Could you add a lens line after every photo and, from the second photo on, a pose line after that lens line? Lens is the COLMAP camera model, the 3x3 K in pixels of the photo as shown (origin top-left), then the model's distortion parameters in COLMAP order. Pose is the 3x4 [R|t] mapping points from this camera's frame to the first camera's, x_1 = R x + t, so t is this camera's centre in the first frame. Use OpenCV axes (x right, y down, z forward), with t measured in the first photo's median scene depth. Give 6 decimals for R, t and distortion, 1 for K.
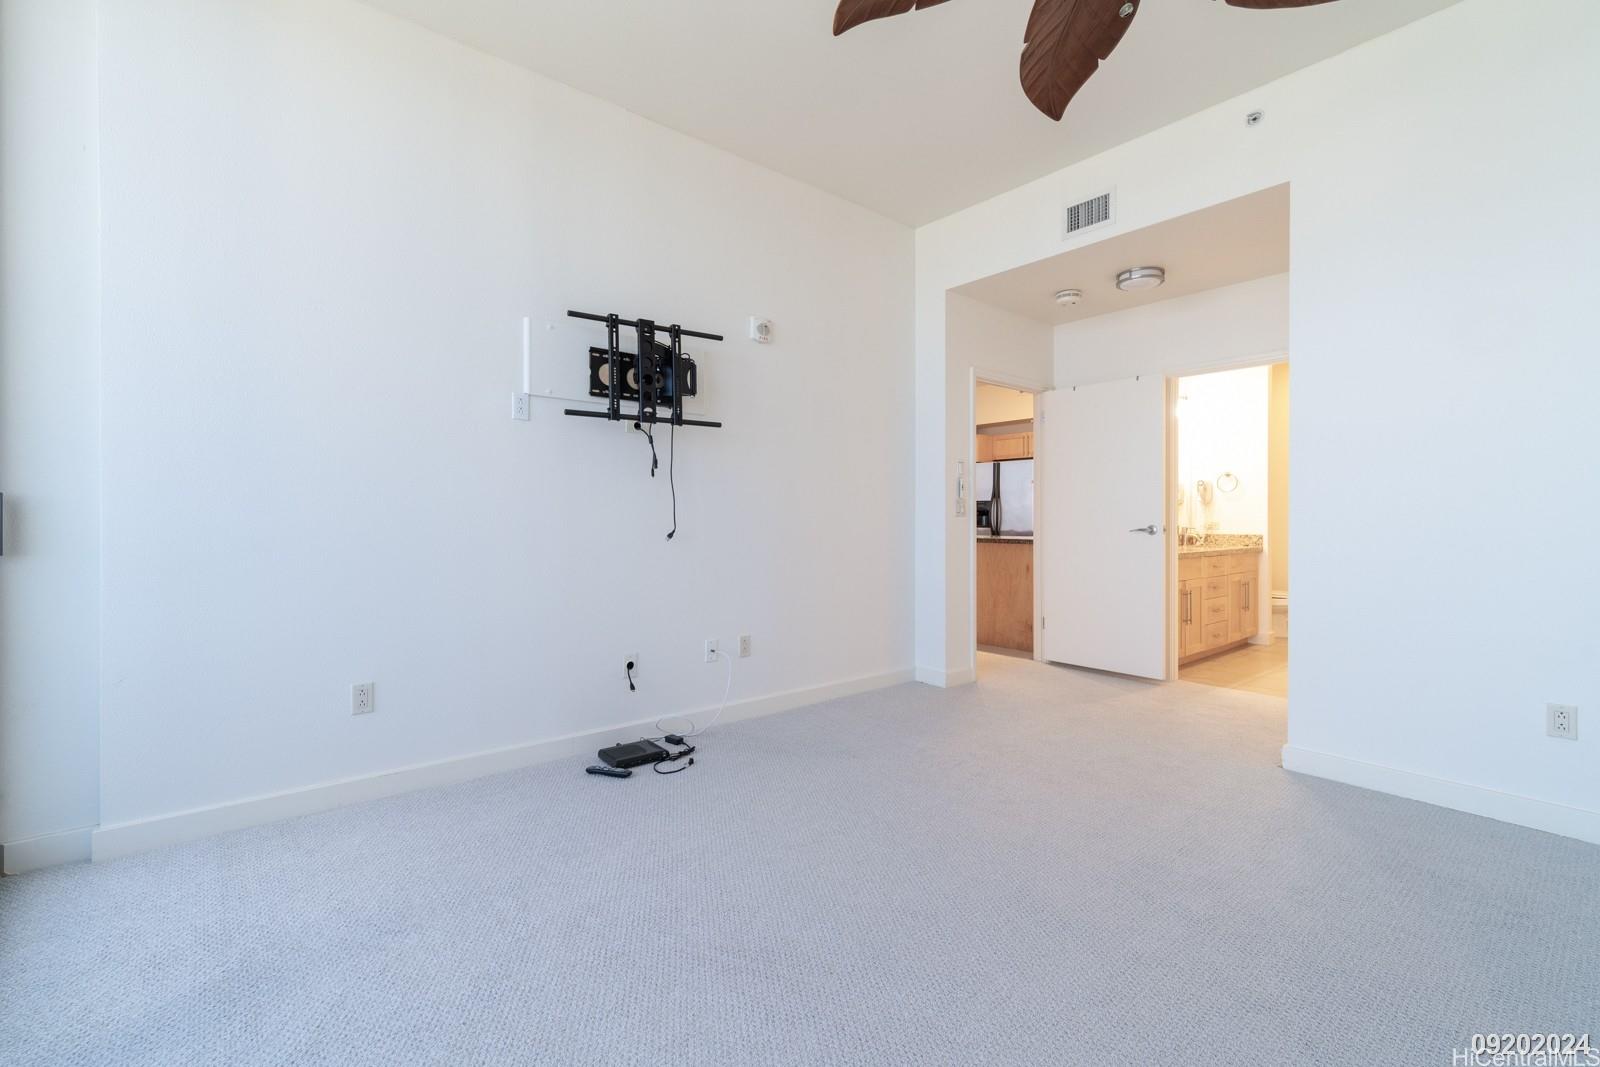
lens RADIAL K [[699.6, 0, 826.1], [0, 699.6, 530.2], [0, 0, 1]] dist [0.003815, -0.000948]
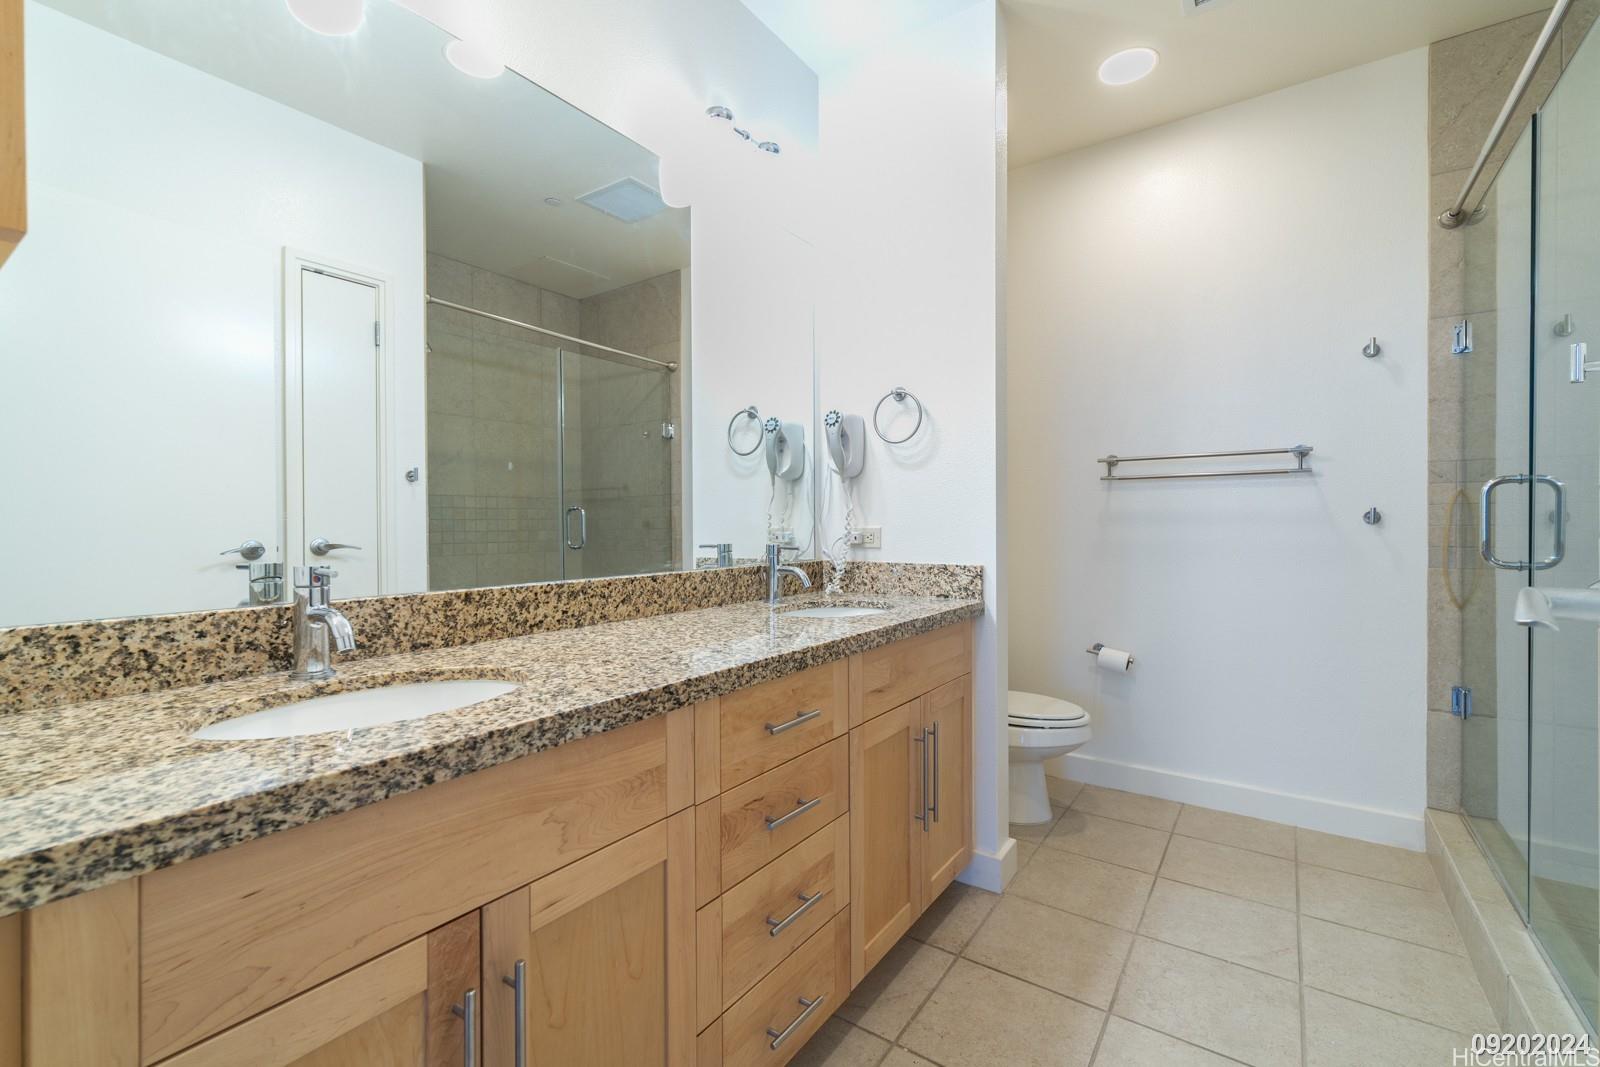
lens RADIAL K [[699.6, 0, 798.6], [0, 699.6, 525.9], [0, 0, 1]] dist [0.003815, -0.000948]
pose [[0.973486, 0.002013, 0.228738, 0.441857], [0.000574, 0.999937, -0.011245, -0.009027], [-0.228746, 0.011078, 0.973423, 0.666263]]
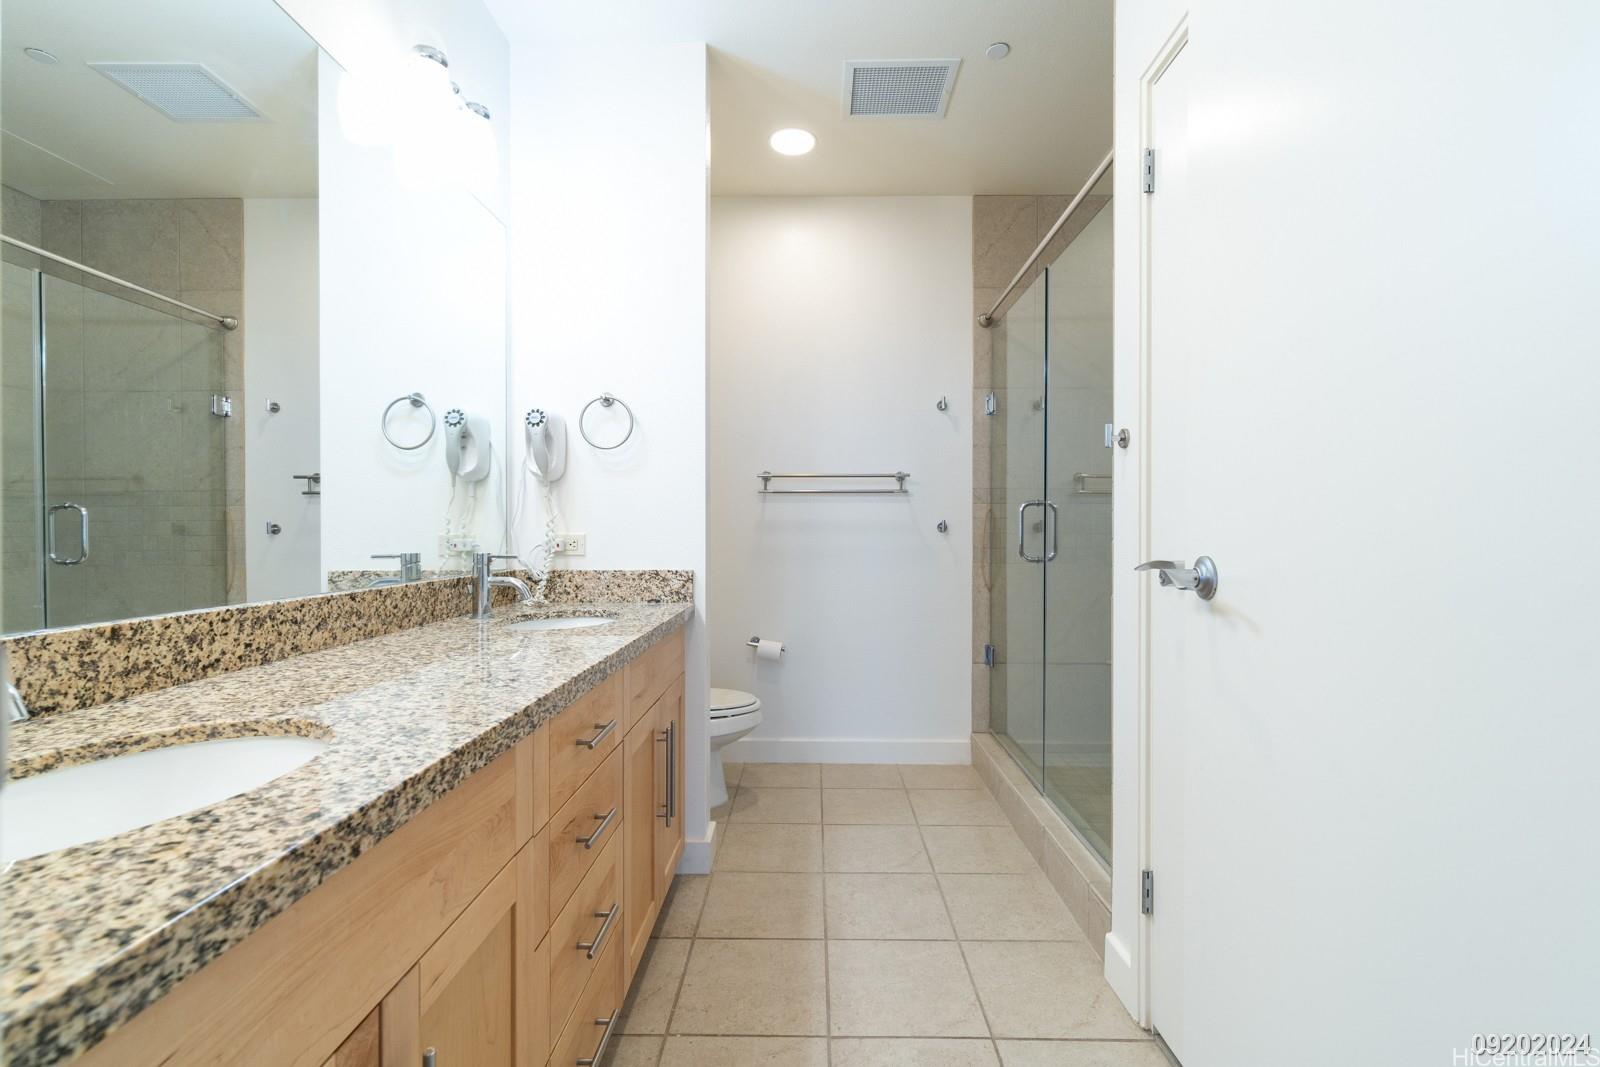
lens RADIAL K [[699.6, 0, 818.6], [0, 699.6, 529.5], [0, 0, 1]] dist [0.003815, -0.000948]
pose [[0.668654, 0.007611, 0.743535, 0.382457], [0.004601, 0.999886, -0.014373, -0.009083], [-0.743560, 0.013032, 0.668543, 0.685668]]
